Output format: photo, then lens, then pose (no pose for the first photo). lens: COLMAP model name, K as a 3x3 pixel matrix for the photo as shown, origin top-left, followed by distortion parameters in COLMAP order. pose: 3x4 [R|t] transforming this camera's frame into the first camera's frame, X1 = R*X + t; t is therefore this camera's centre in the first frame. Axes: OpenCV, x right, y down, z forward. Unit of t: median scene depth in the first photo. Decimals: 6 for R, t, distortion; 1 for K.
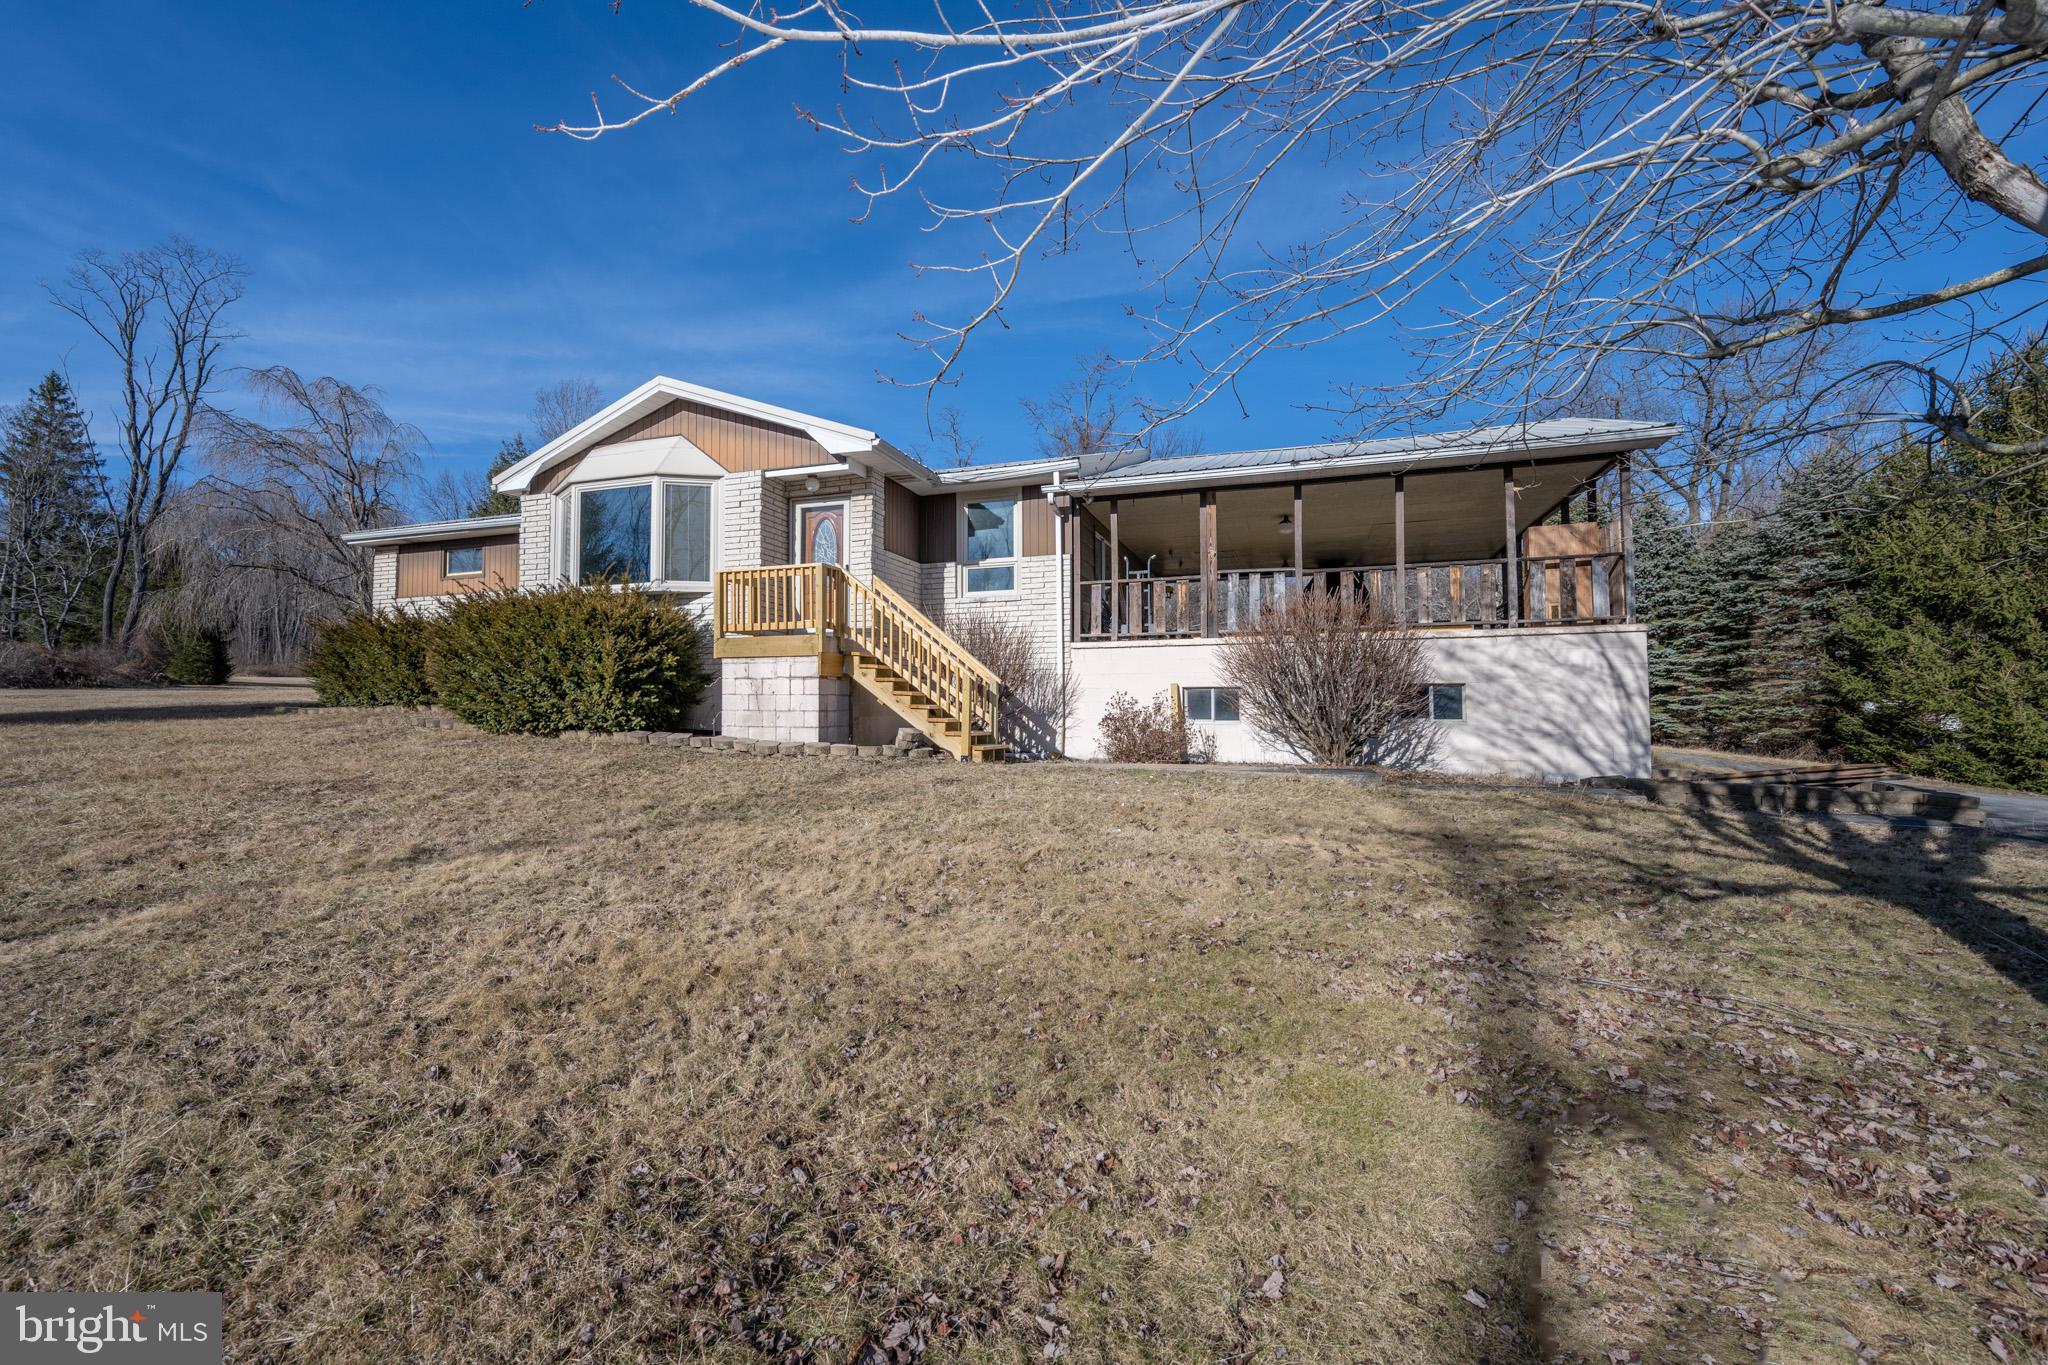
lens RADIAL K [[880.3, 0, 1015.9], [0, 880.3, 676.5], [0, 0, 1]] dist [-0.000380, -0.000082]
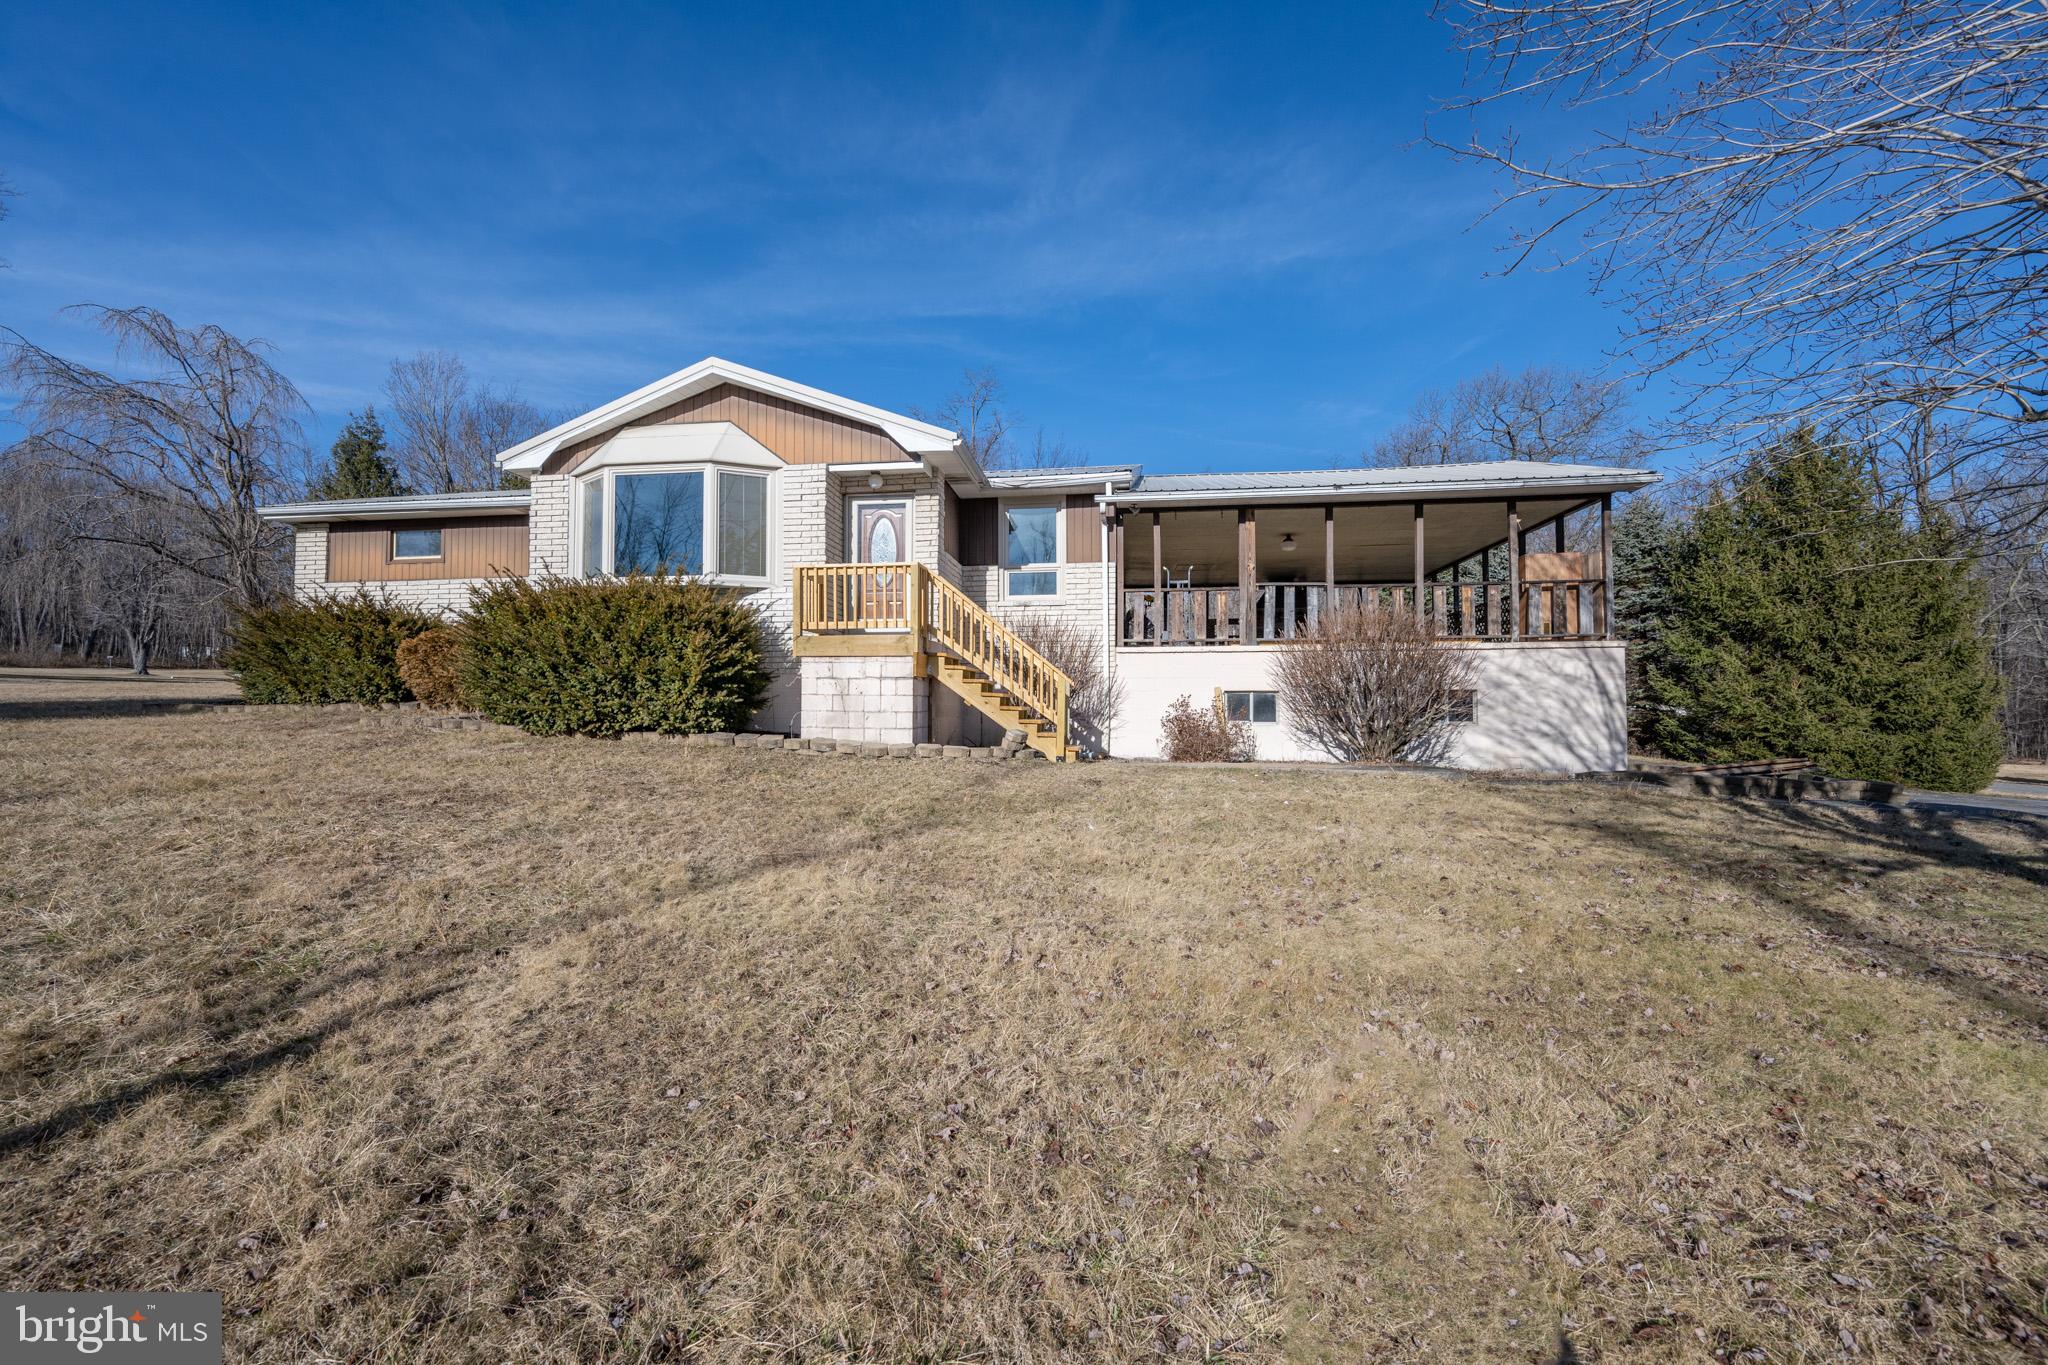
lens RADIAL K [[836.6, 0, 1032.1], [0, 836.6, 685.3], [0, 0, 1]] dist [-0.001324, -0.000092]
pose [[0.981113, 0.009752, 0.193190, -0.248235], [-0.011435, 0.999906, 0.007600, 0.000465], [-0.193098, -0.009666, 0.981132, 0.049836]]
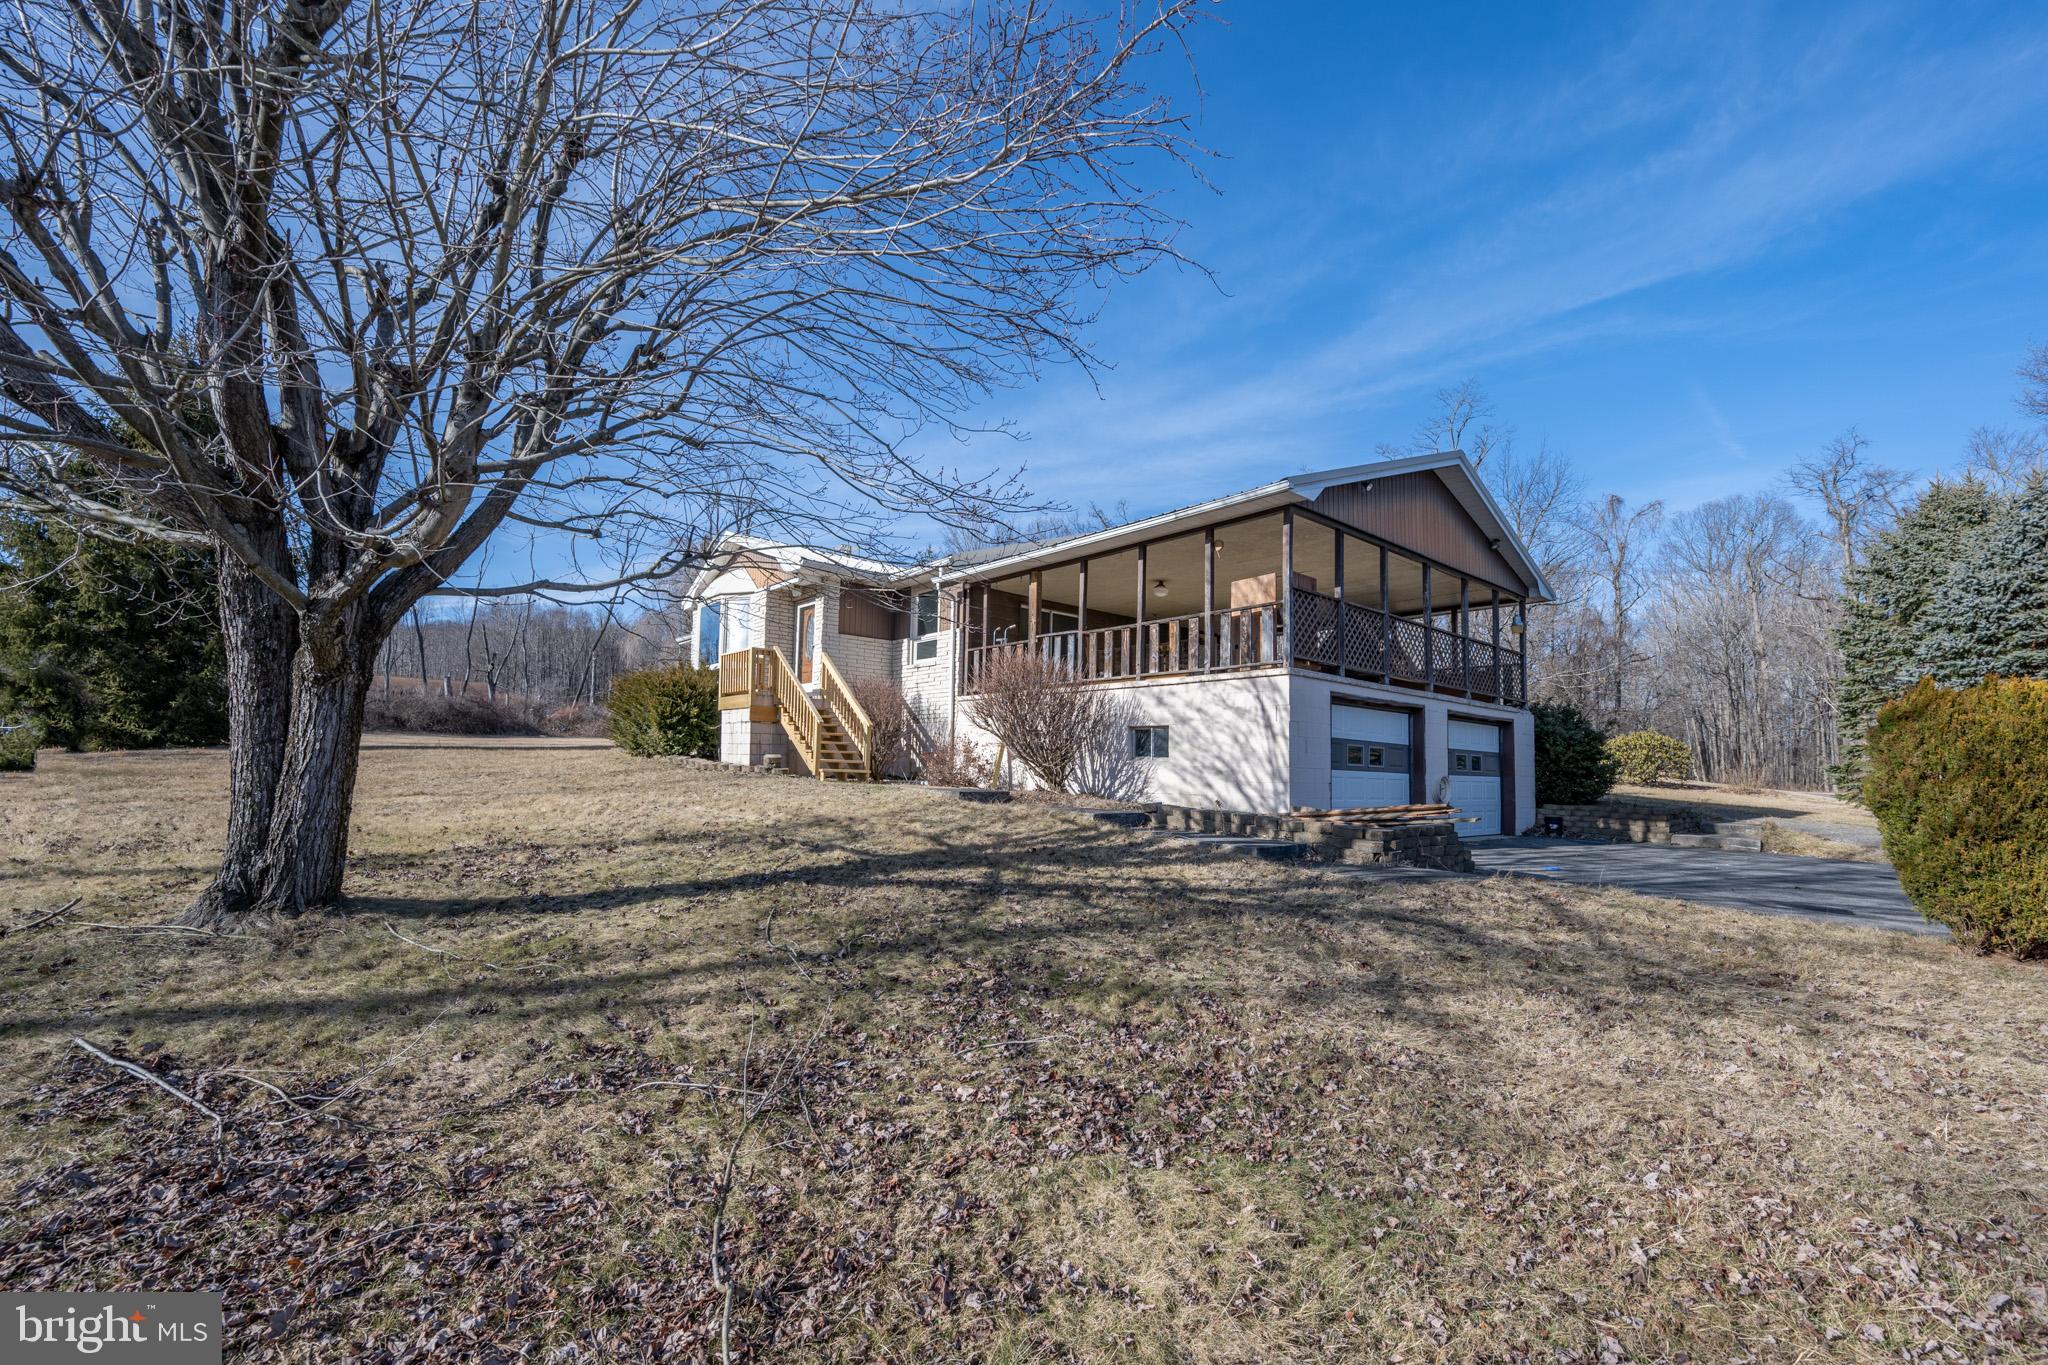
lens RADIAL K [[862.7, 0, 1028.2], [0, 862.7, 715.5], [0, 0, 1]] dist [0.000675, 0.000160]
pose [[0.860294, -0.007555, -0.509742, 0.871711], [-0.005658, 0.999687, -0.024367, 0.021583], [0.509767, 0.023847, 0.859982, -0.038808]]
